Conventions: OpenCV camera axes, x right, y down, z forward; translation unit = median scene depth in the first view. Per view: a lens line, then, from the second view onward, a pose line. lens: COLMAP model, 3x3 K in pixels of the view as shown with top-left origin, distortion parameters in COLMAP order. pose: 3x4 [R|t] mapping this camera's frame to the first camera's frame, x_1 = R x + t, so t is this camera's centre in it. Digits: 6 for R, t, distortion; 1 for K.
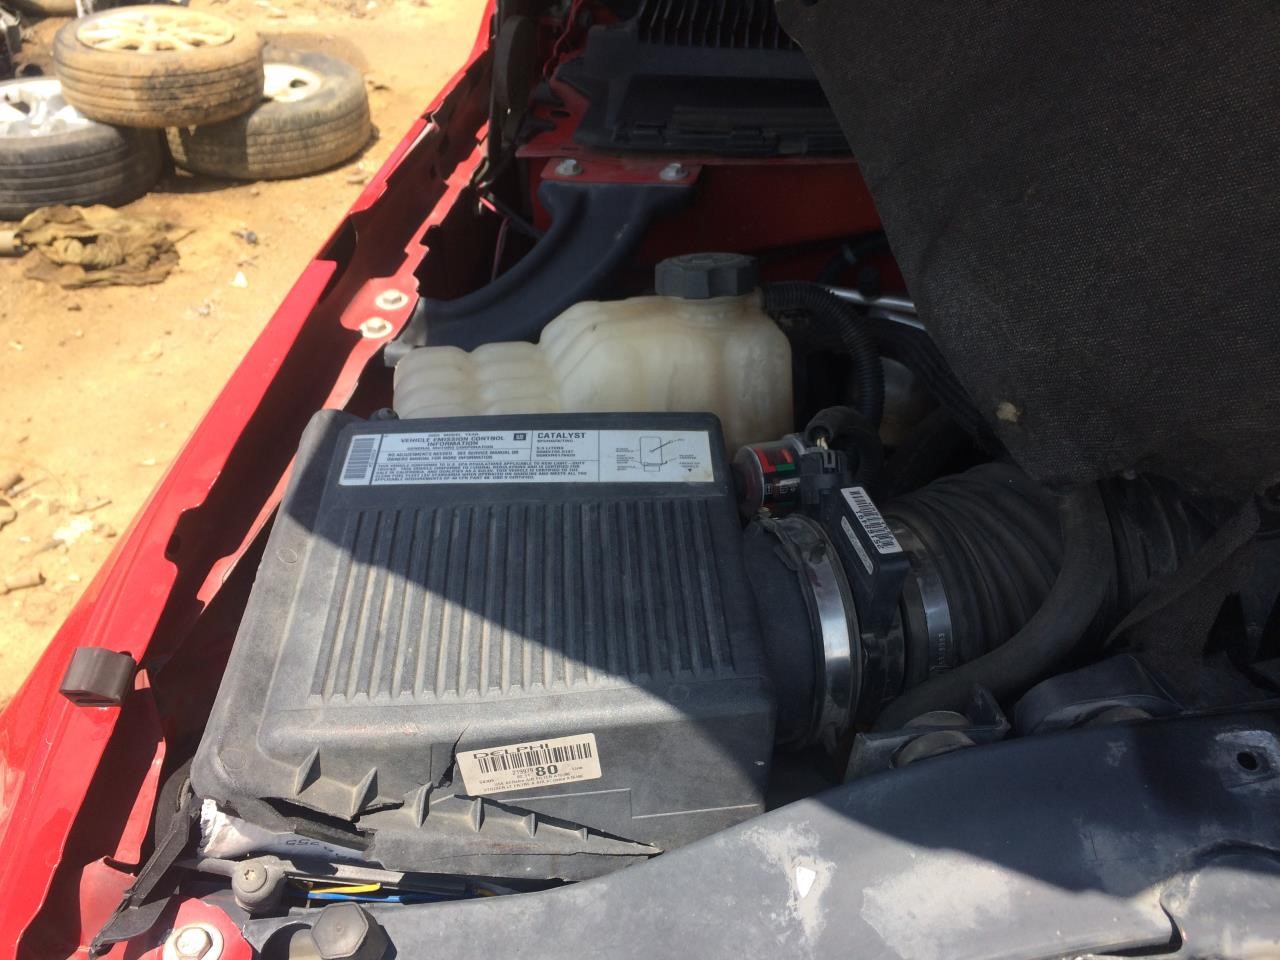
lens RADIAL K [[1076.8, 0, 640.9], [0, 1076.8, 461.3], [0, 0, 1]] dist [0.007246, -0.014186]
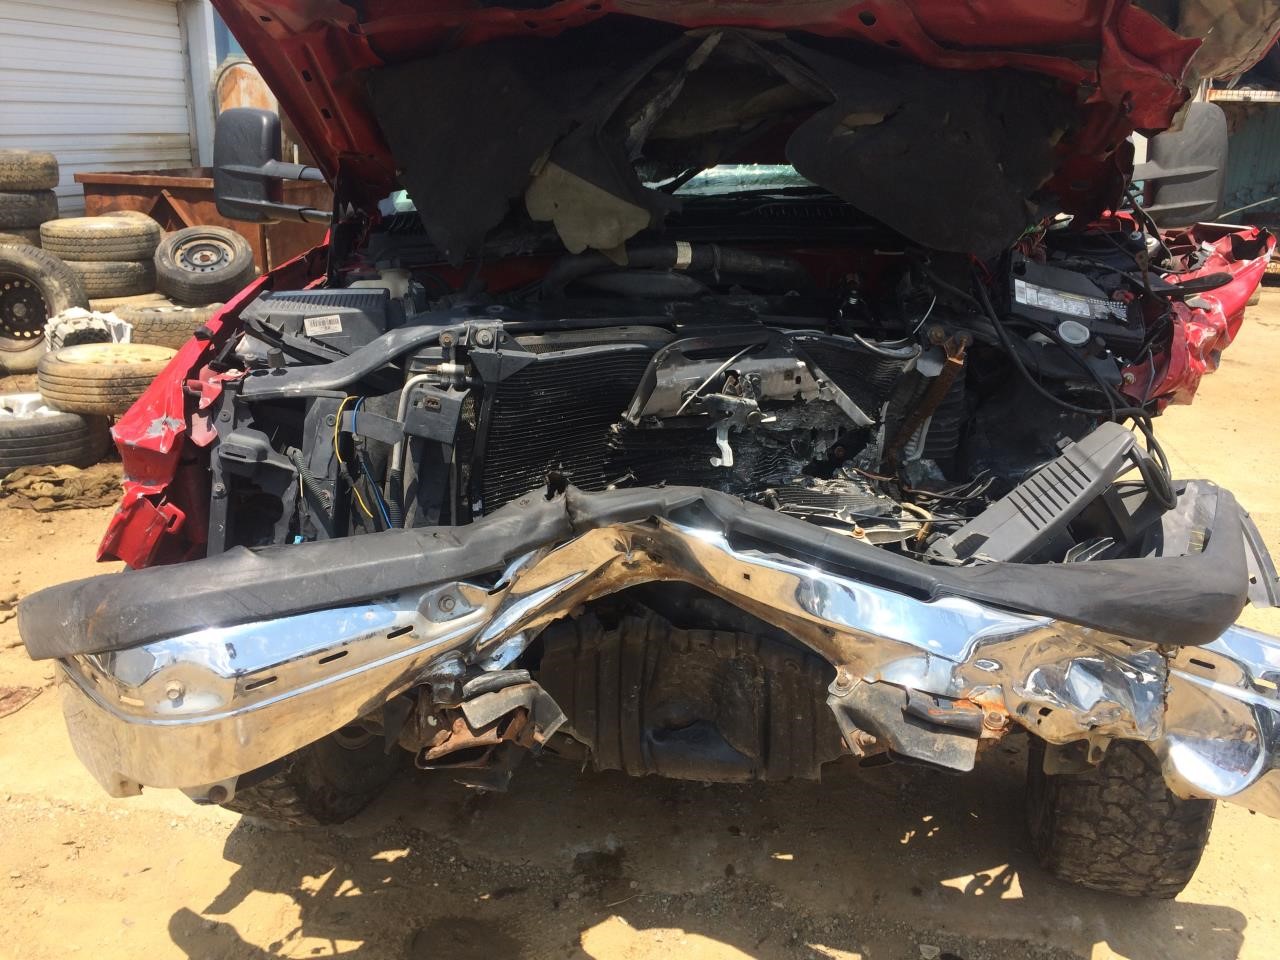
lens RADIAL K [[1076.8, 0, 640.9], [0, 1076.8, 461.3], [0, 0, 1]] dist [0.007246, -0.014186]
pose [[0.992622, -0.051227, 0.109900, 0.085090], [0.086381, 0.934821, -0.344454, 0.314653], [-0.085092, 0.351406, 0.932348, -0.374634]]
